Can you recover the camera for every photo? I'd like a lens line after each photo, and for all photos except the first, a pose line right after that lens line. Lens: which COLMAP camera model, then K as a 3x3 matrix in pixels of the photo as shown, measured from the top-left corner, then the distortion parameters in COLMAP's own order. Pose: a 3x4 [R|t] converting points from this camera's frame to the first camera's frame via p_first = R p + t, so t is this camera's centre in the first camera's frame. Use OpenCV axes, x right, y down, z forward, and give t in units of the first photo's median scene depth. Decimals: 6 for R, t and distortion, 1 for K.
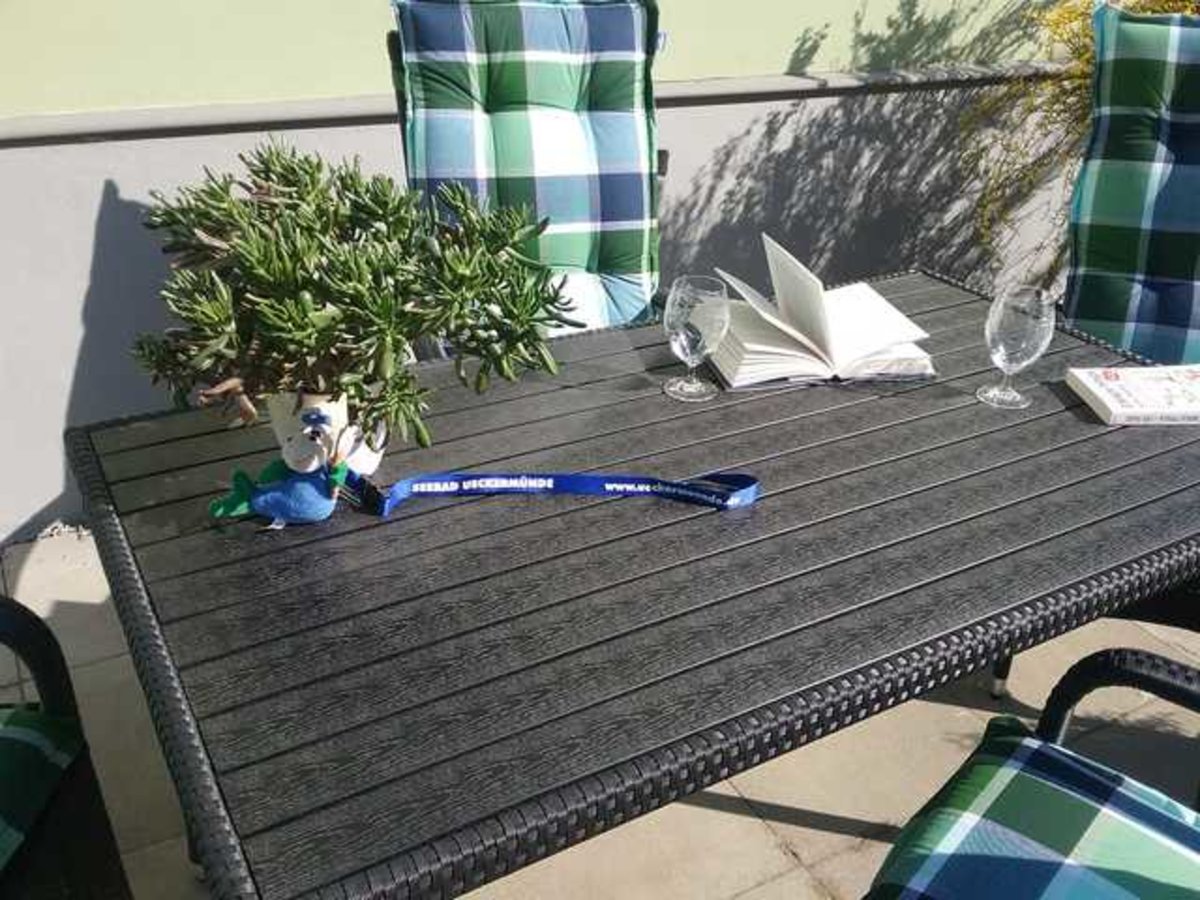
lens RADIAL K [[1180.7, 0, 604.1], [0, 1180.7, 473.1], [0, 0, 1]] dist [0.098902, -0.214260]
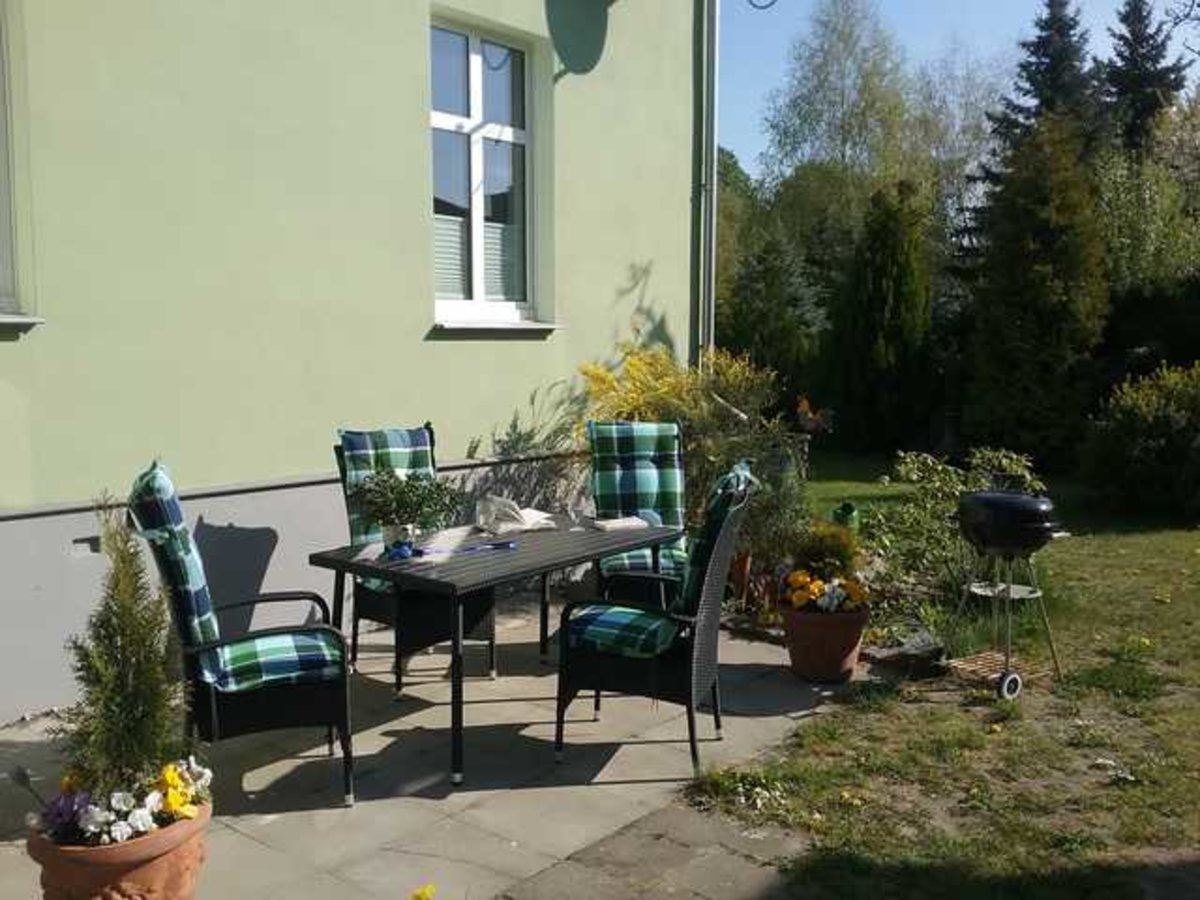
lens RADIAL K [[1180.7, 0, 604.1], [0, 1180.7, 473.1], [0, 0, 1]] dist [0.098902, -0.214260]
pose [[0.937709, -0.073274, 0.339606, -0.348289], [0.183970, 0.933935, -0.306465, 0.402804], [-0.294714, 0.349853, 0.889239, -0.996381]]
